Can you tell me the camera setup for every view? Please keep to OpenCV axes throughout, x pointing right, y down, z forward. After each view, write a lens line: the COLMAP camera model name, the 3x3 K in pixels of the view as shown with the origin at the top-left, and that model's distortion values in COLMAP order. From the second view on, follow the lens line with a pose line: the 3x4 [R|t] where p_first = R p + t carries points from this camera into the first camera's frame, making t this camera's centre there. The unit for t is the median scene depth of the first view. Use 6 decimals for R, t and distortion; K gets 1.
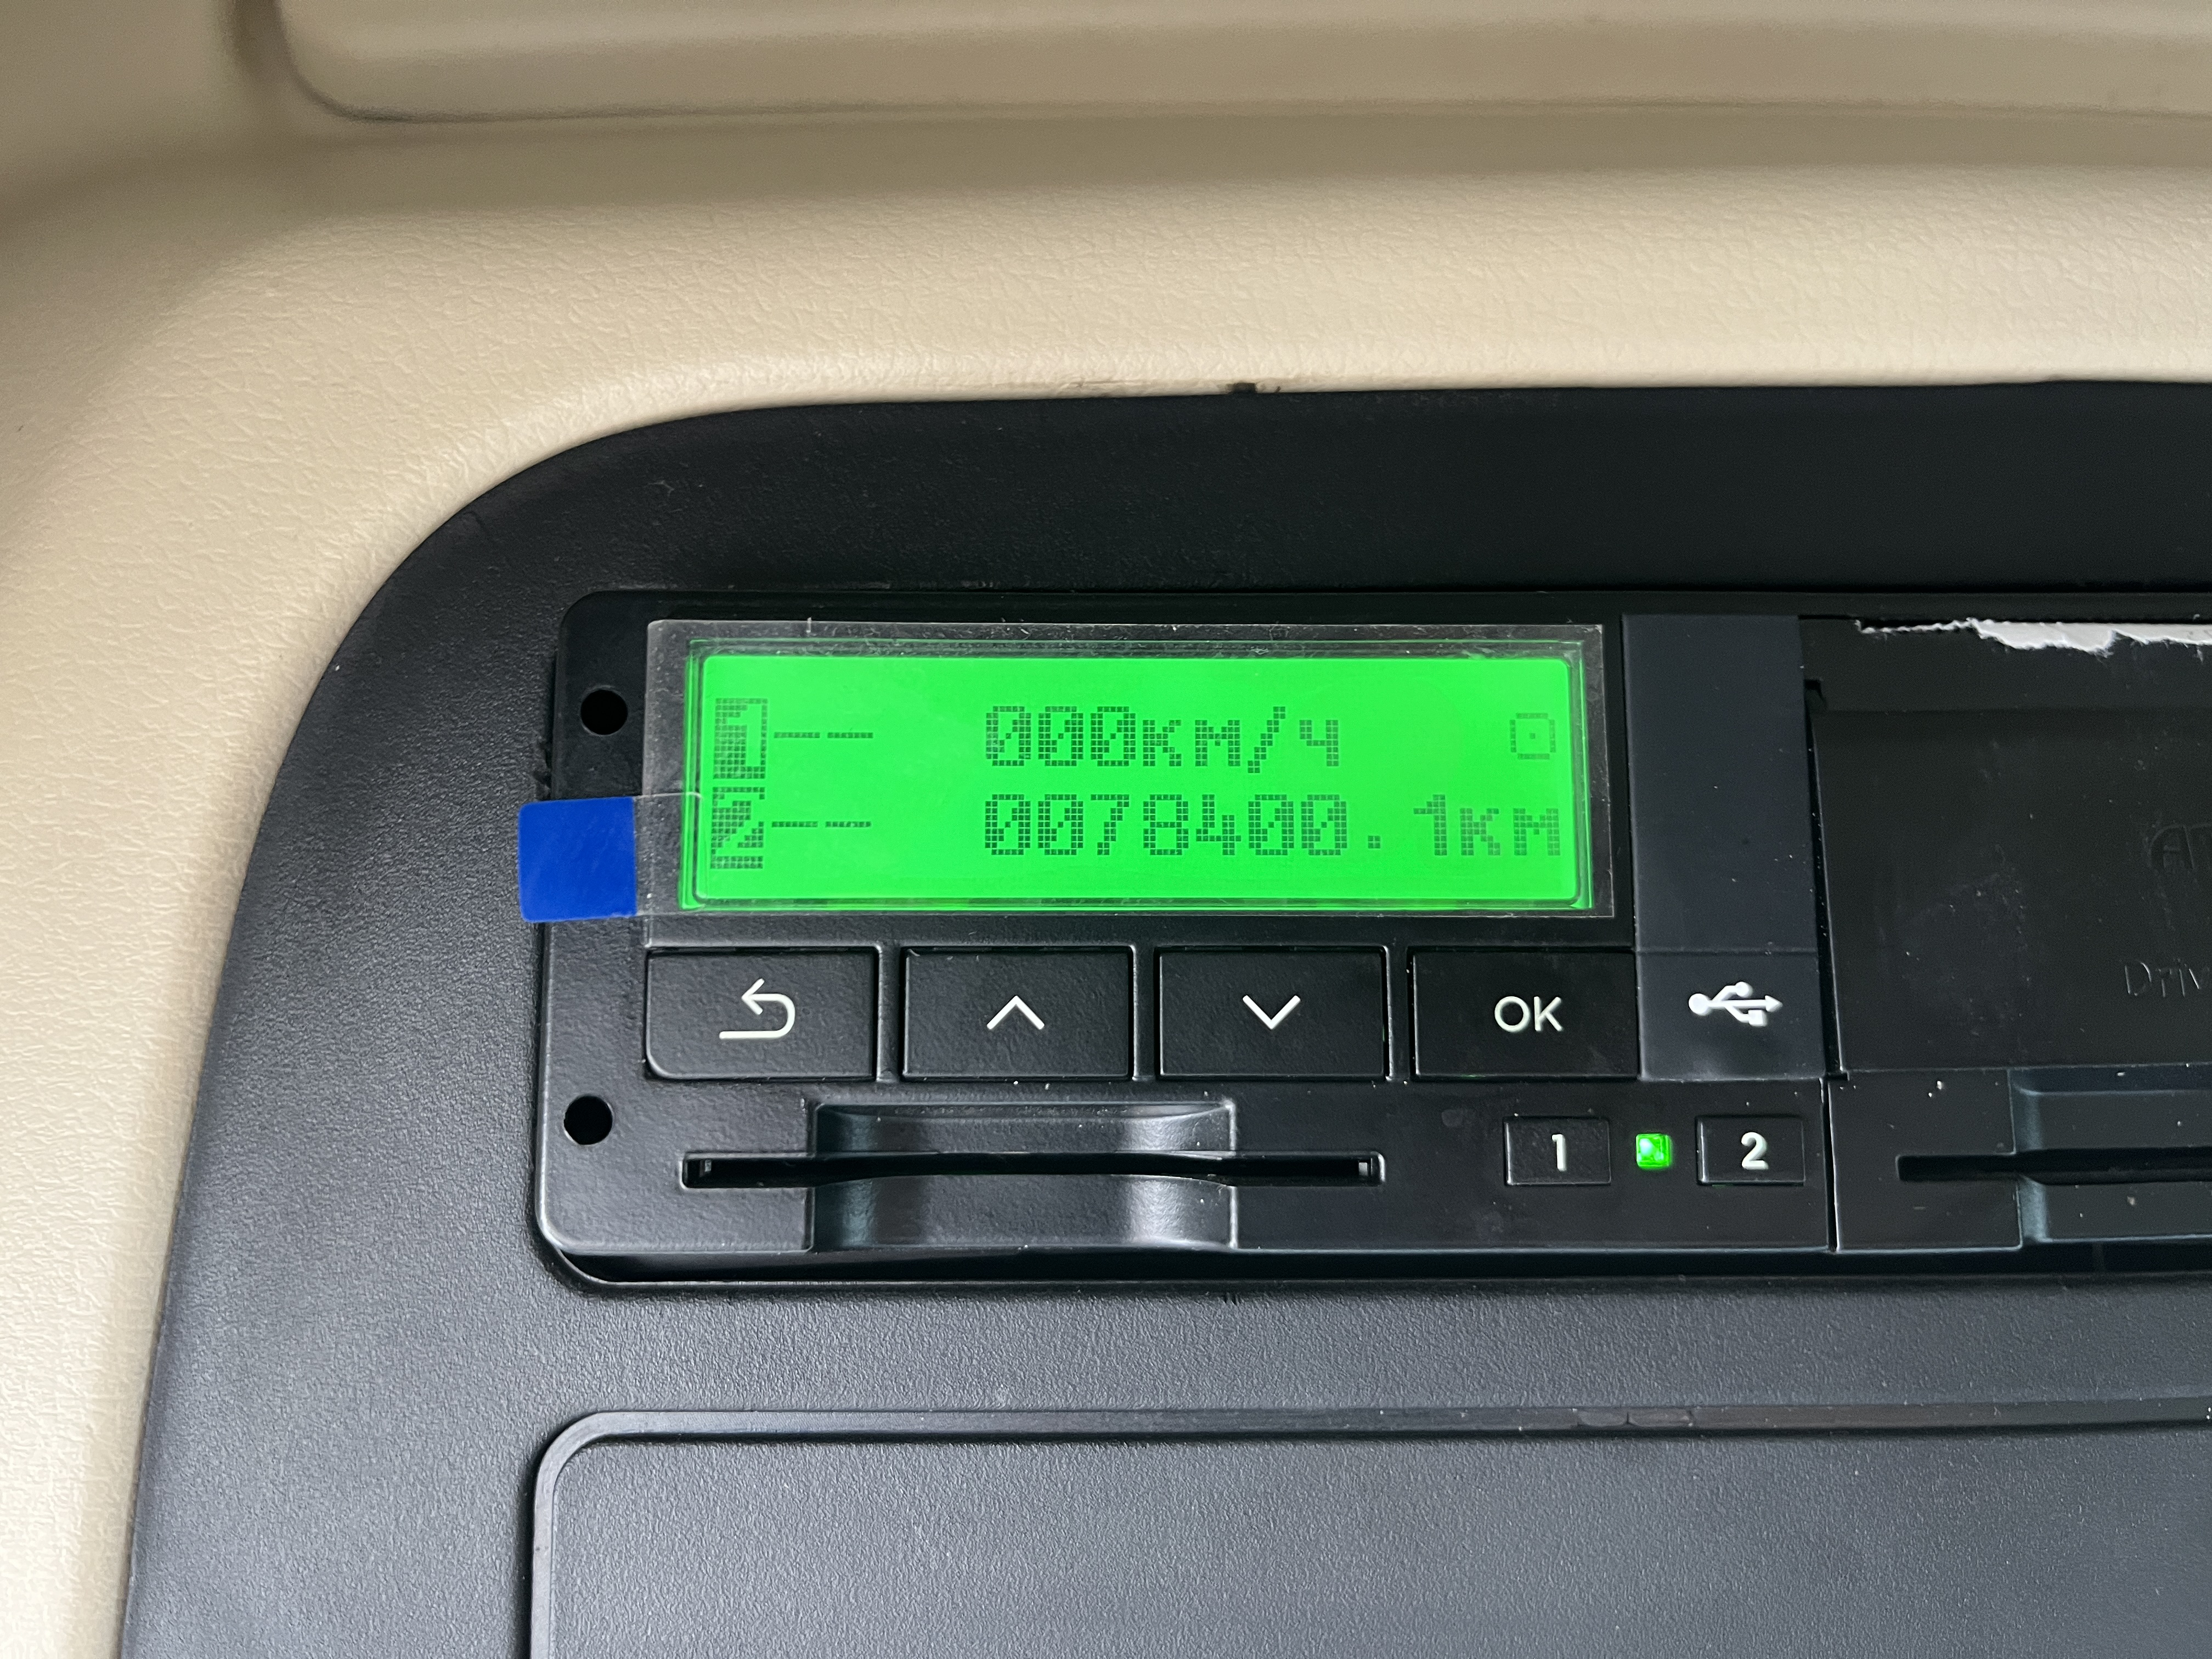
lens RADIAL K [[1669.5, 0, 1106.0], [0, 1669.5, 829.5], [0, 0, 1]] dist [0.047328, -0.087520]
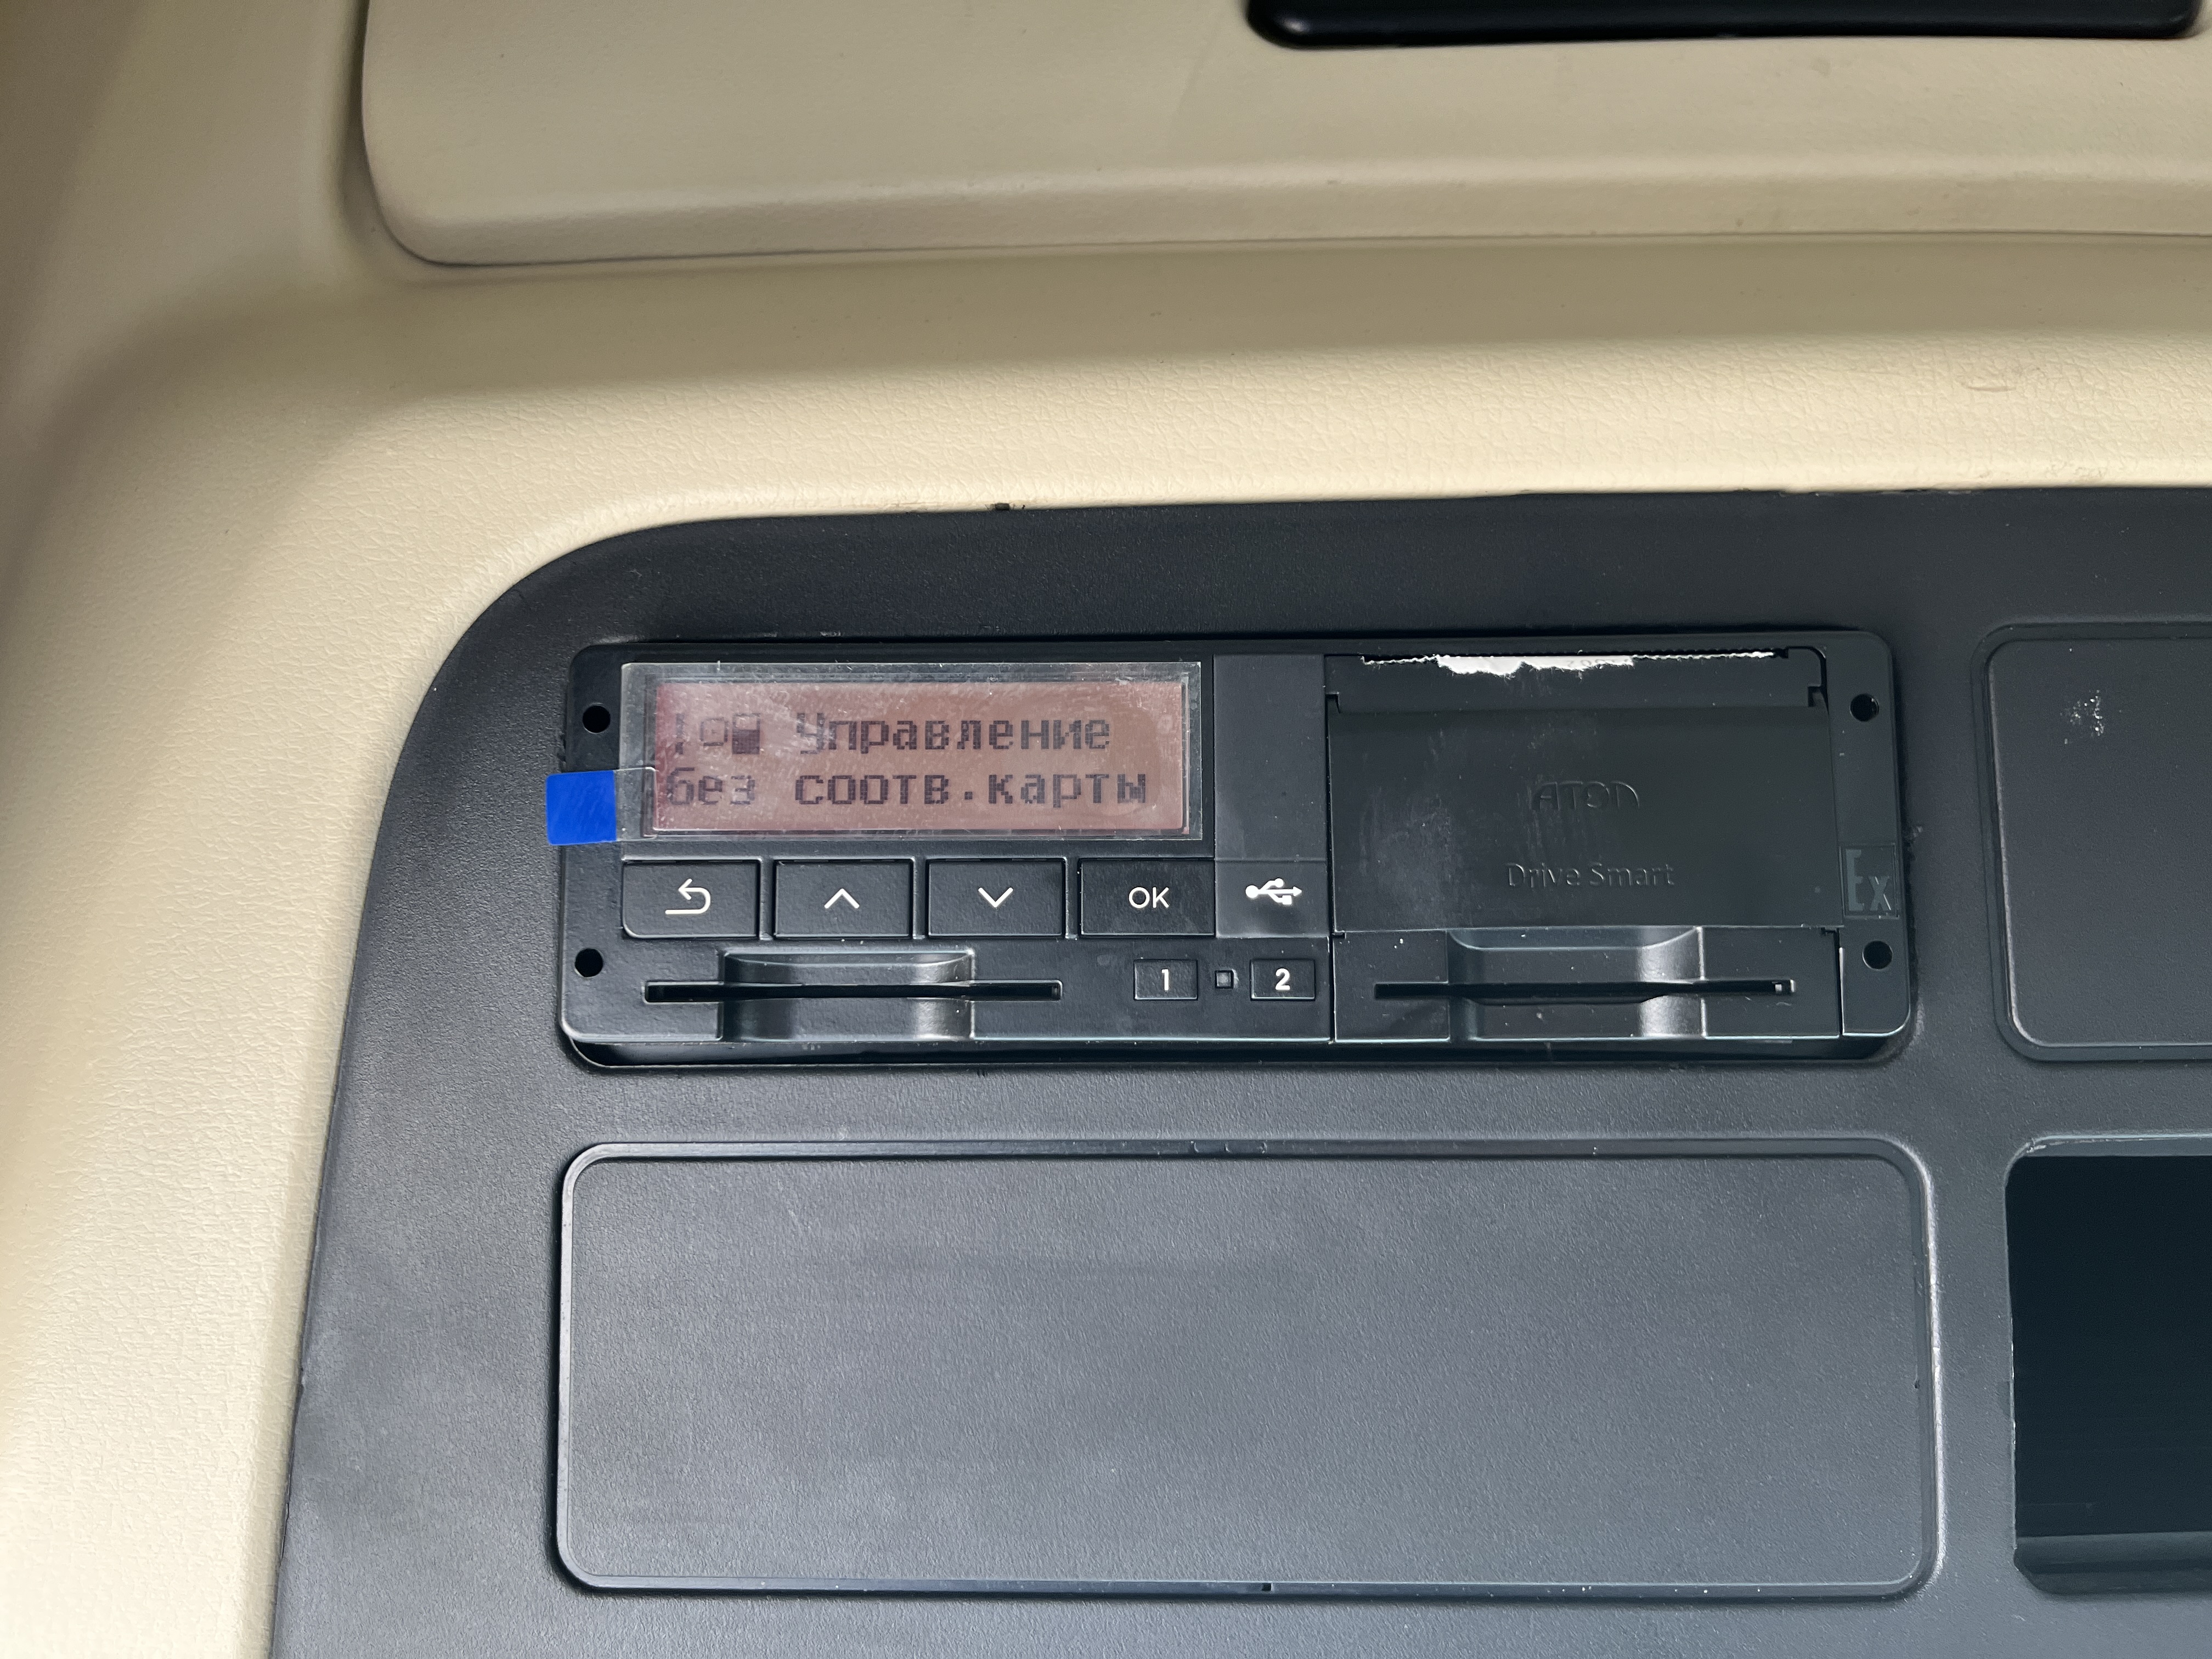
lens RADIAL K [[1708.4, 0, 1105.1], [0, 1708.4, 812.0], [0, 0, 1]] dist [0.118455, -0.306499]
pose [[0.999051, -0.004646, -0.043298, 0.274863], [0.005652, 0.999716, 0.023131, -0.014629], [0.043178, -0.023354, 0.998794, -0.678059]]
